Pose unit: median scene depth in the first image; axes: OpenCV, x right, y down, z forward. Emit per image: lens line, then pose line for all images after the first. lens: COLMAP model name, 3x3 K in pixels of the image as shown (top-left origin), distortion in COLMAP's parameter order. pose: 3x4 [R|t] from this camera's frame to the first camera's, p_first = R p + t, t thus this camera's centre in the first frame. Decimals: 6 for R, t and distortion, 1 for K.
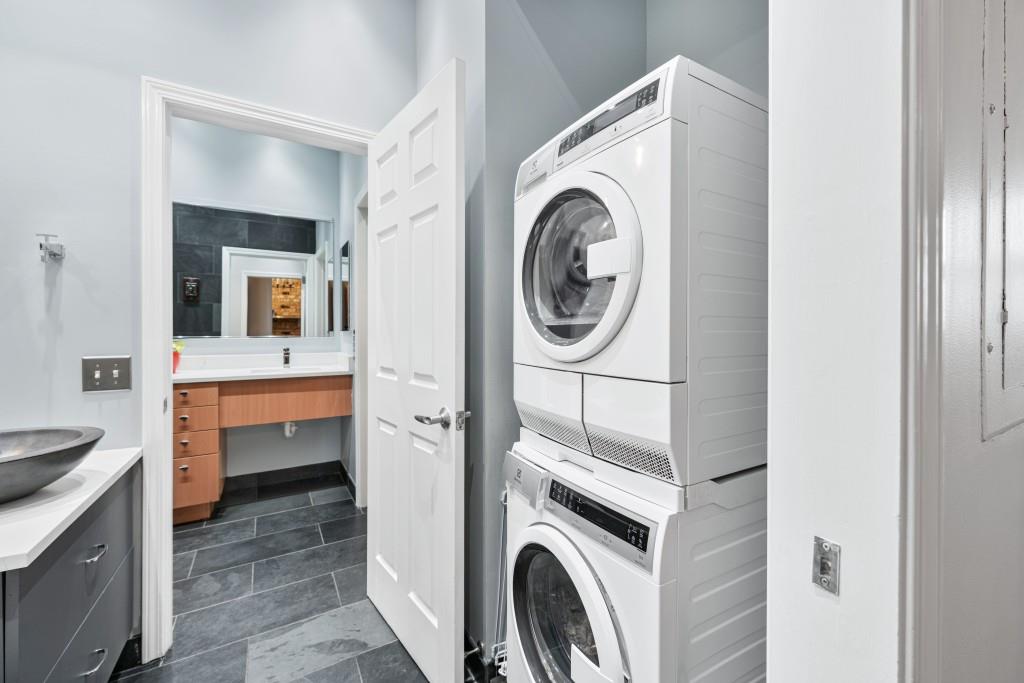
lens RADIAL K [[409.0, 0, 512.0], [0, 409.0, 341.5], [0, 0, 1]] dist [-0.000230, -0.000235]
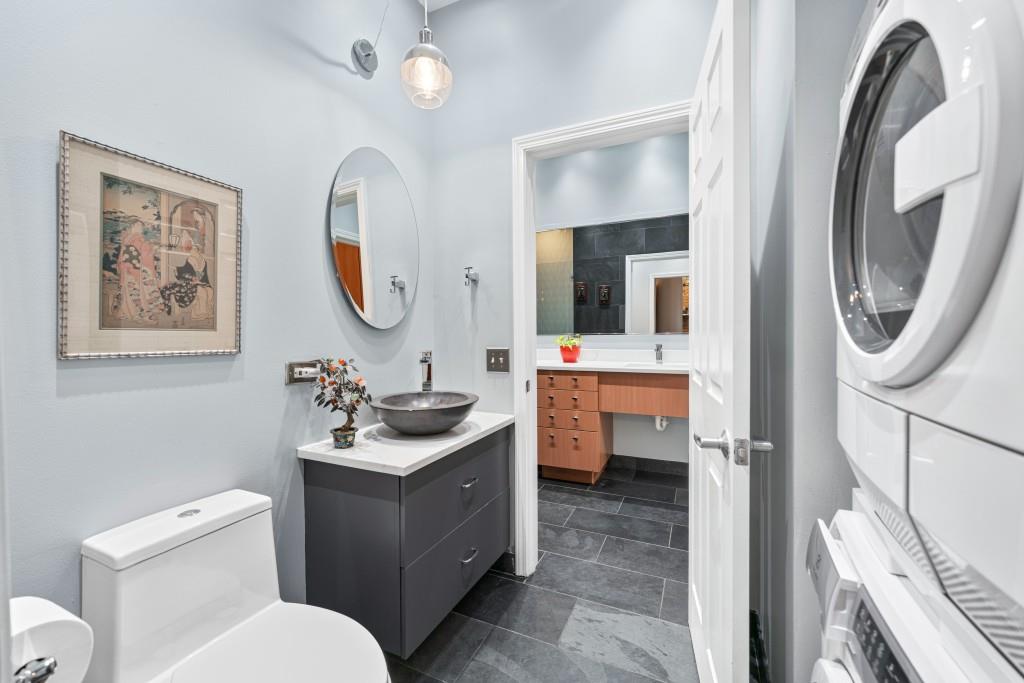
lens RADIAL K [[409.0, 0, 512.0], [0, 409.0, 341.5], [0, 0, 1]] dist [-0.000230, -0.000235]
pose [[0.565441, 0.016817, -0.824618, 0.164762], [-0.009580, 0.999859, 0.013822, -0.004152], [0.824733, 0.000084, 0.565522, 0.186285]]
